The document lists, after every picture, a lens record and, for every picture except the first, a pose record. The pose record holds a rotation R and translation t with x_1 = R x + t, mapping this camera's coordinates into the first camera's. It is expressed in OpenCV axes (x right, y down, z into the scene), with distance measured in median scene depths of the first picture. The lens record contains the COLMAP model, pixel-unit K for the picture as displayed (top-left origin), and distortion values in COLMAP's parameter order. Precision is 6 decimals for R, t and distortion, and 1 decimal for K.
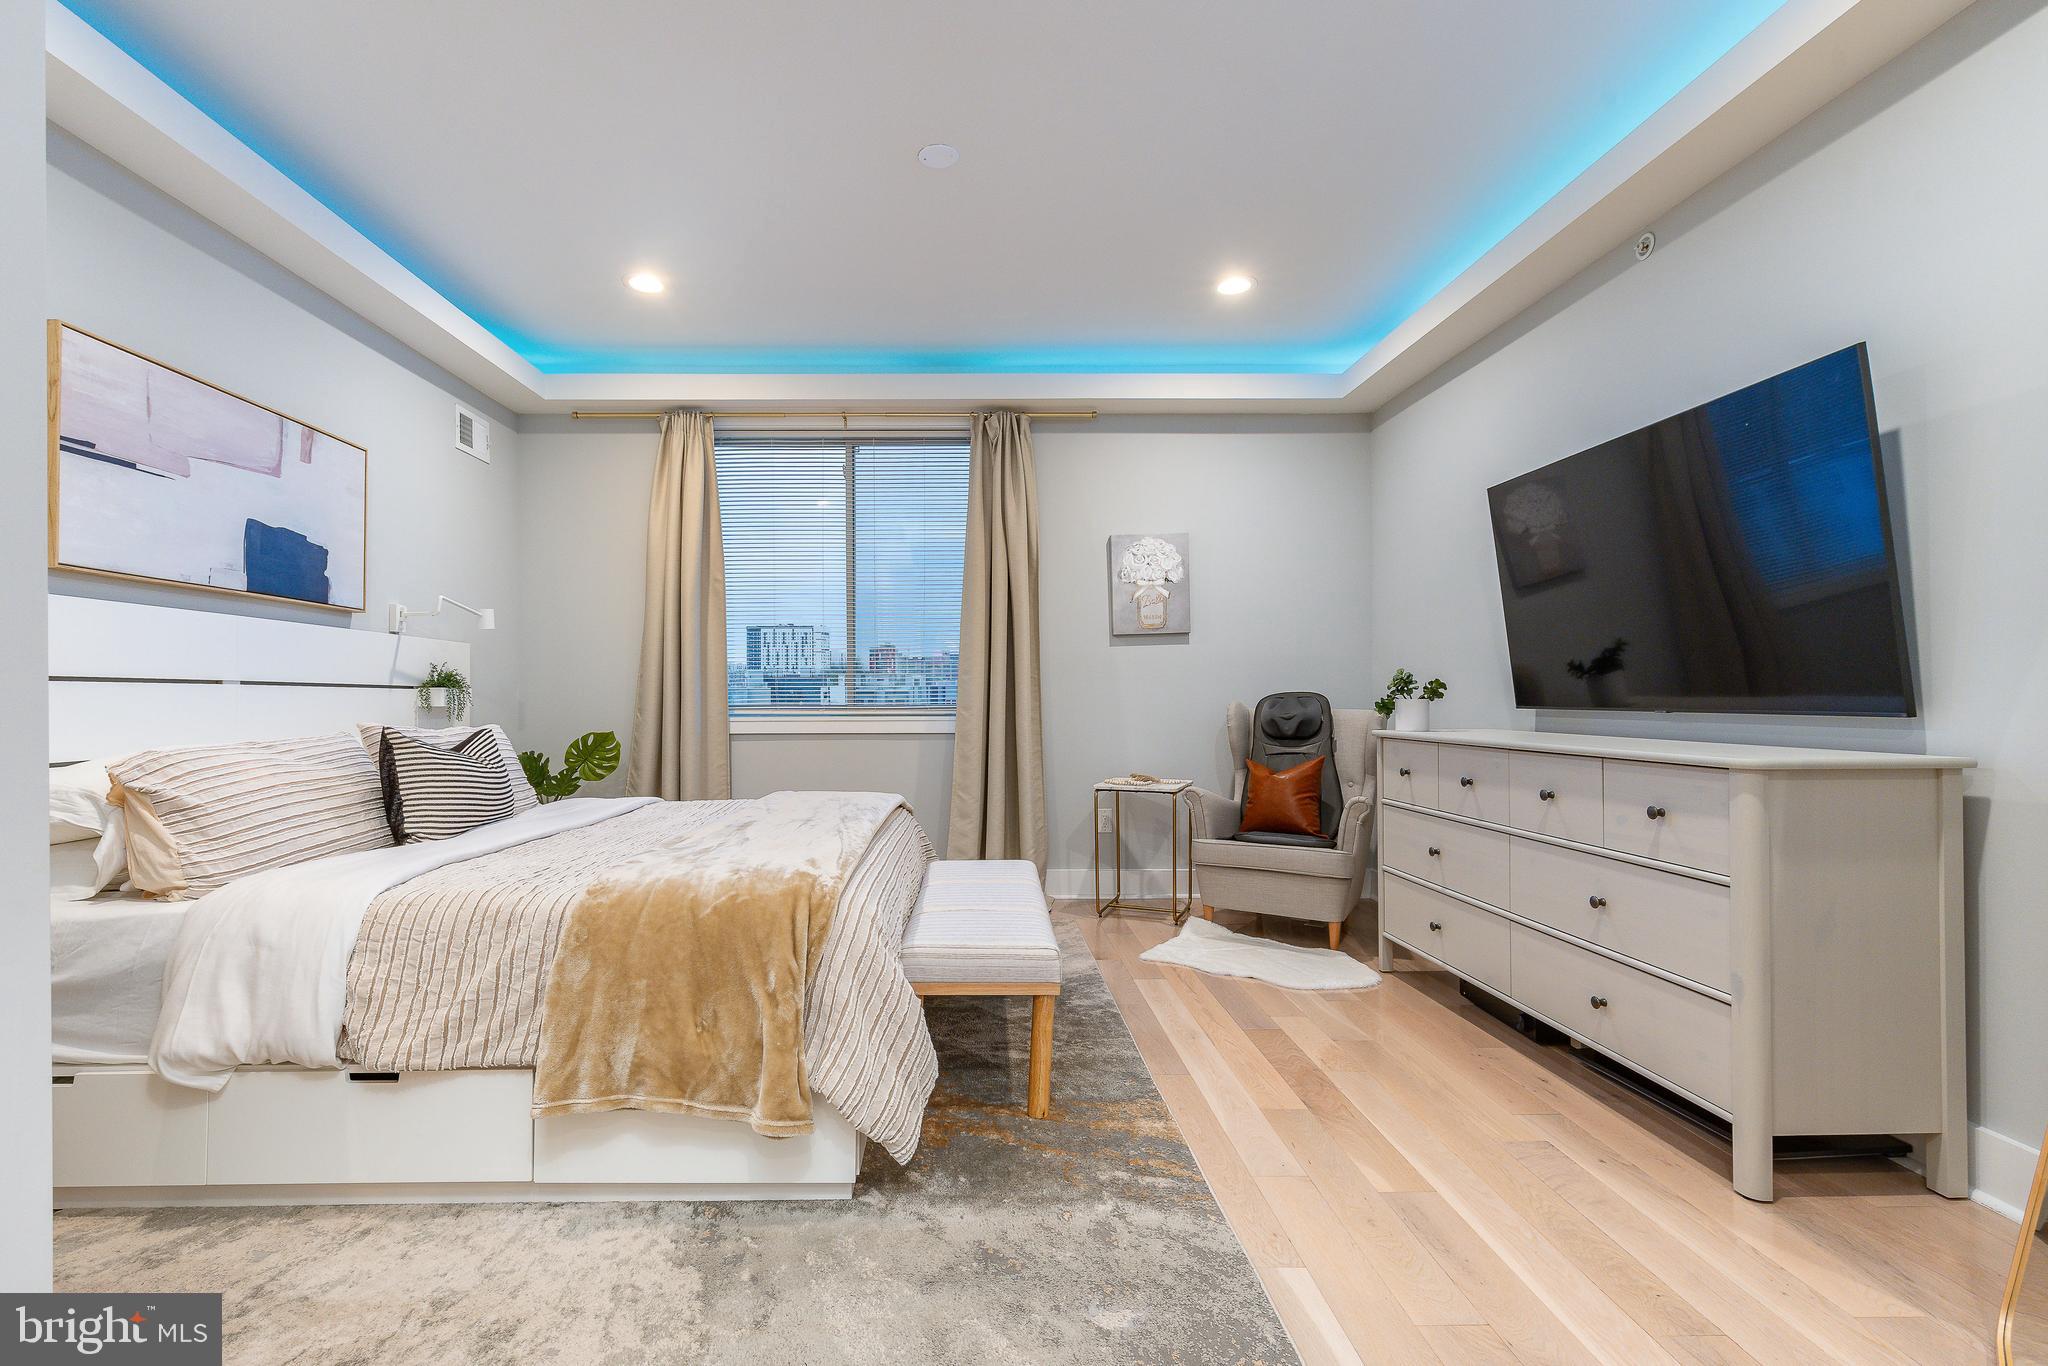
lens RADIAL K [[915.8, 0, 1022.1], [0, 915.8, 680.4], [0, 0, 1]] dist [0.009678, -0.000631]
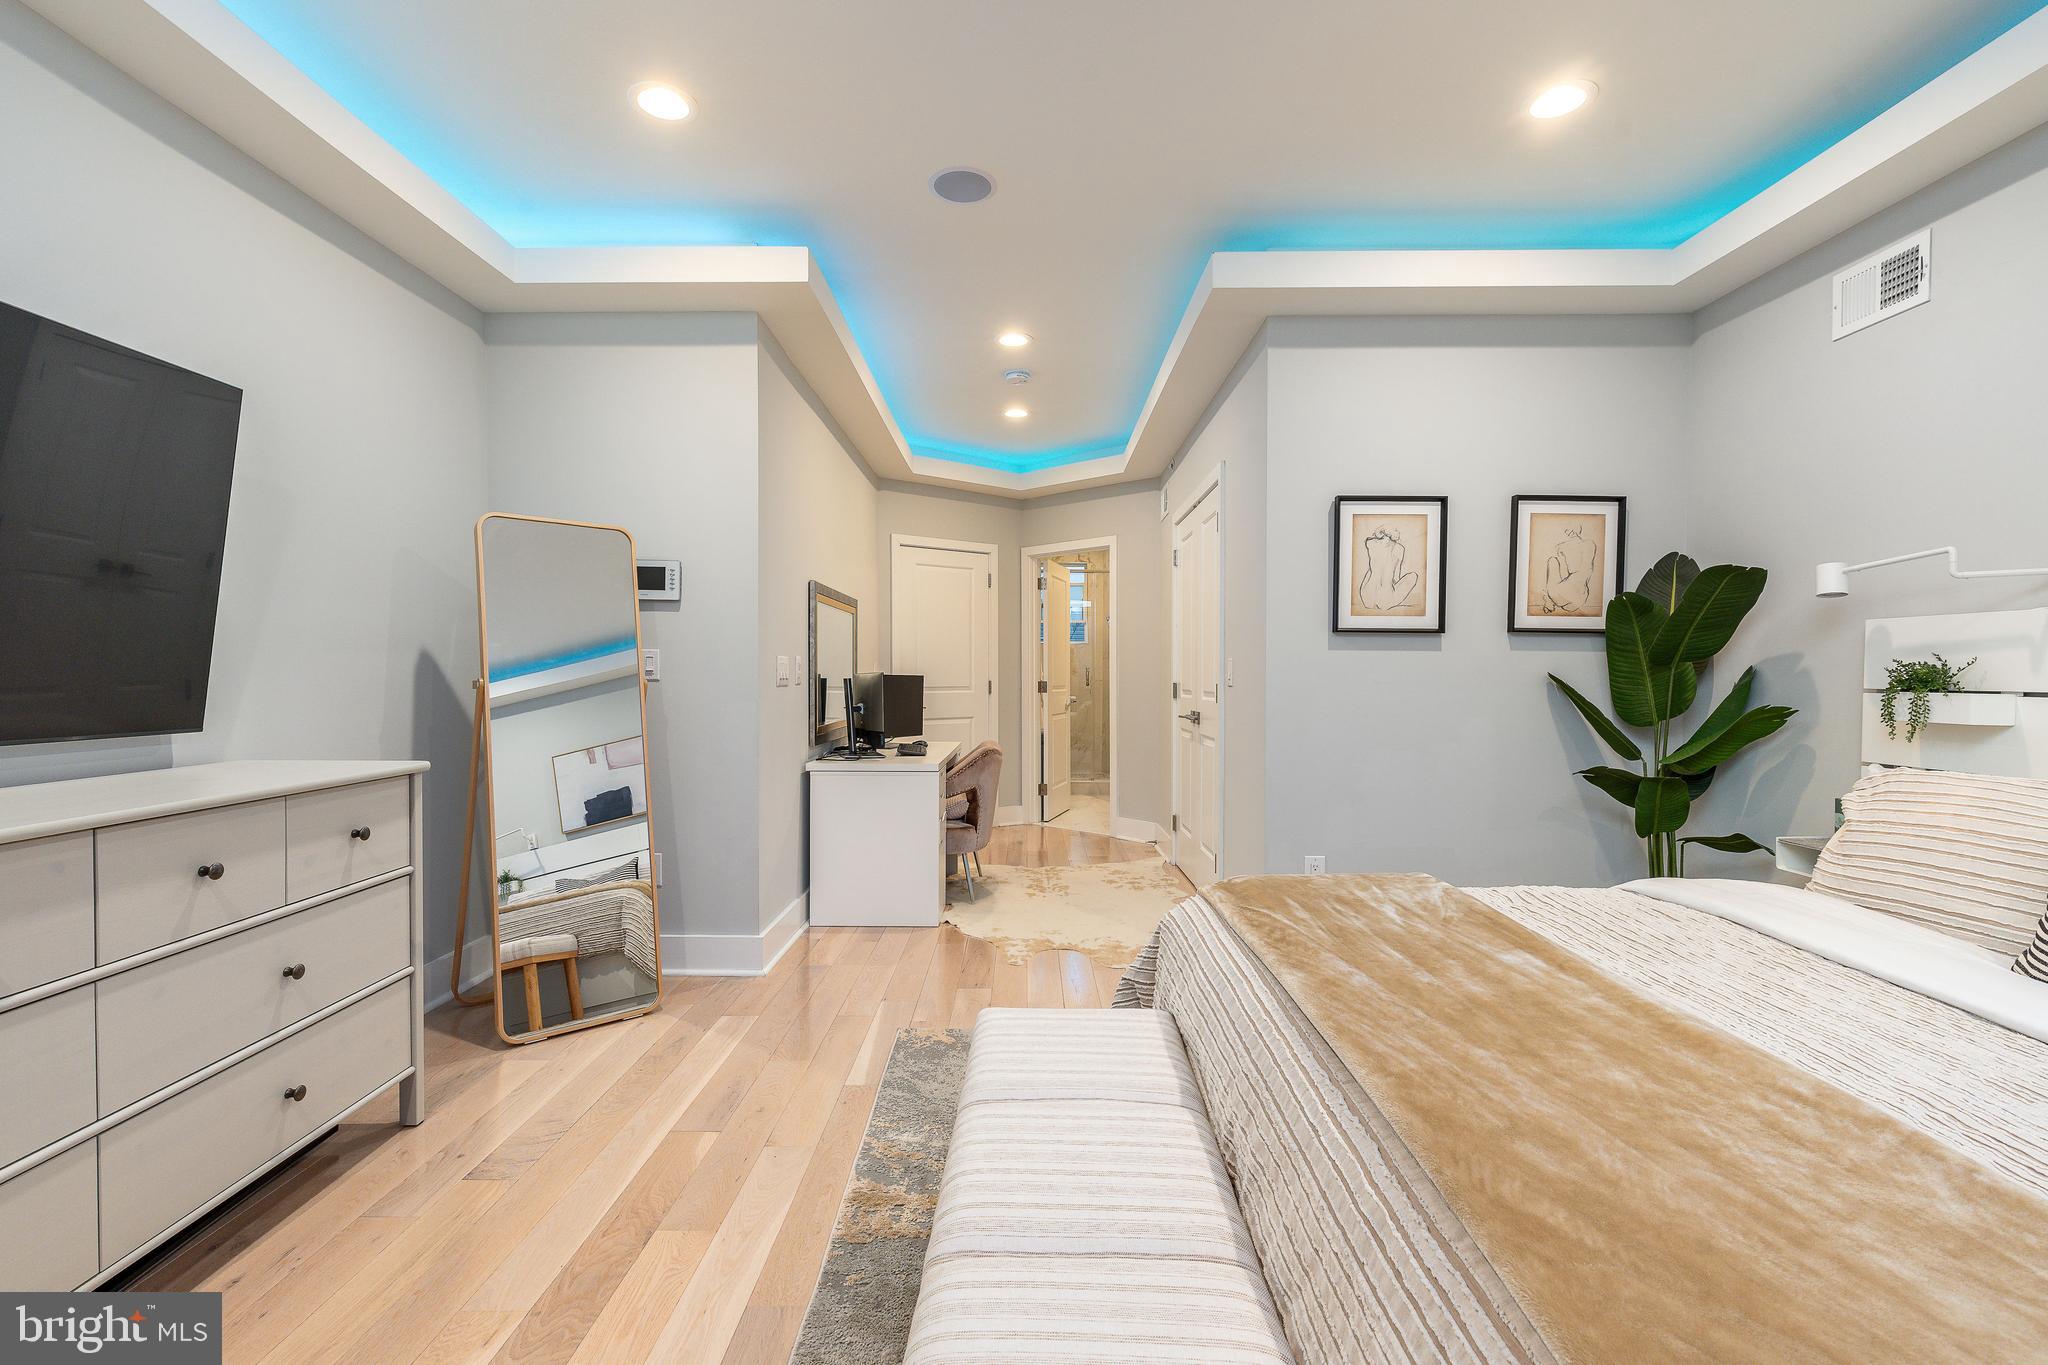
lens RADIAL K [[915.8, 0, 1037.4], [0, 915.8, 676.9], [0, 0, 1]] dist [0.009678, -0.000631]
pose [[-0.996922, 0.002852, 0.078342, -0.098731], [0.002336, 0.999975, -0.006677, -0.014254], [-0.078359, -0.006474, -0.996904, 1.790595]]
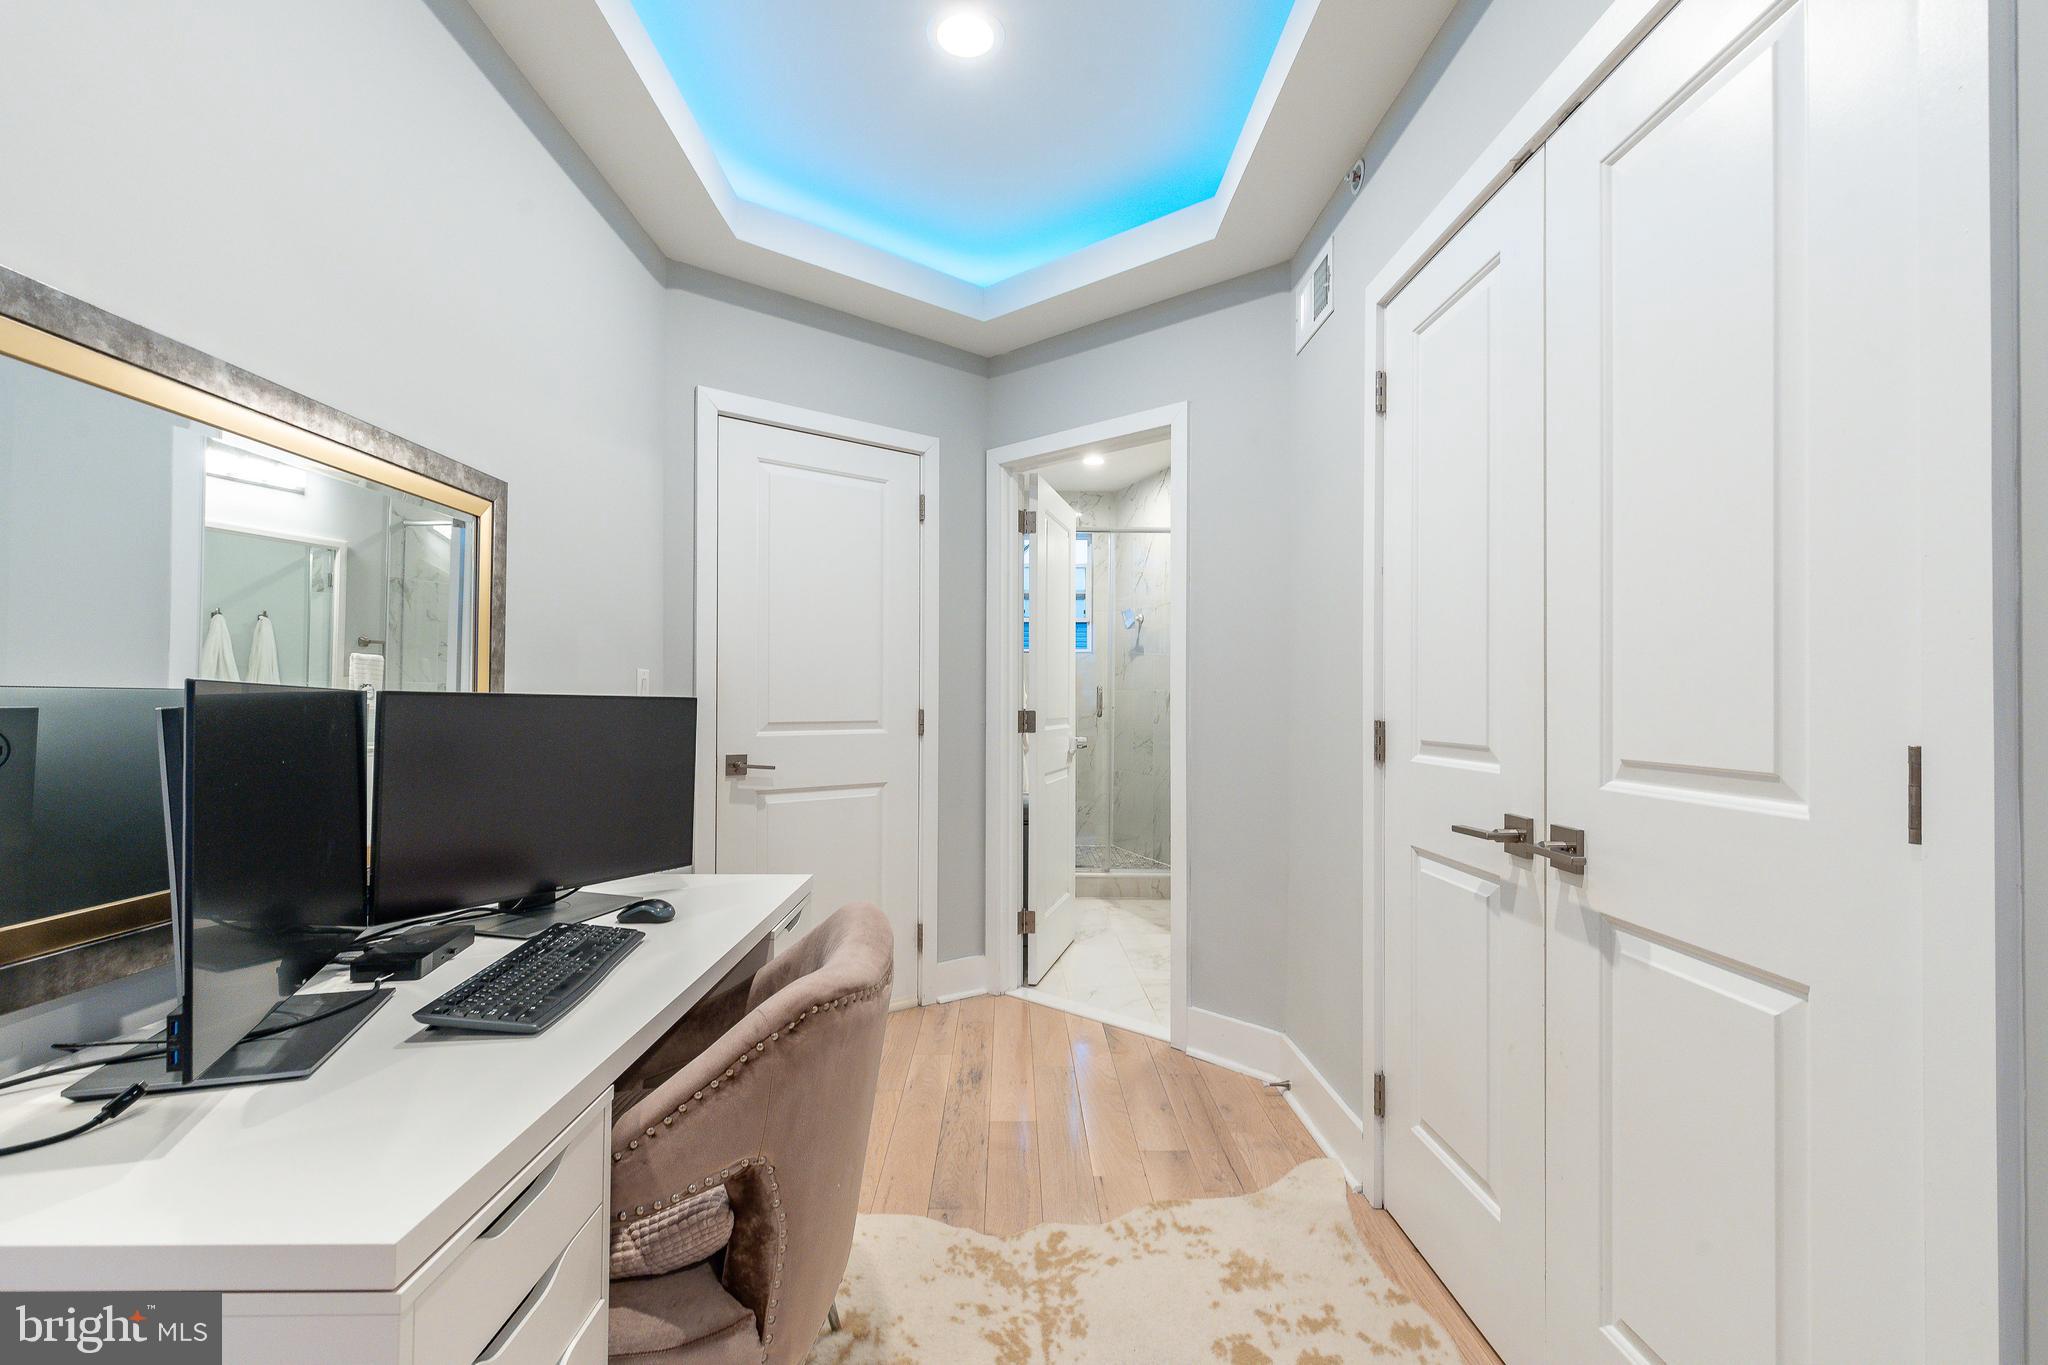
lens RADIAL K [[915.8, 0, 1025.3], [0, 915.8, 692.2], [0, 0, 1]] dist [0.009678, -0.000631]
pose [[-0.997420, -0.001140, 0.071777, -0.050554], [-0.002290, 0.999870, -0.015930, -0.019810], [-0.071750, -0.016053, -0.997293, 1.157828]]
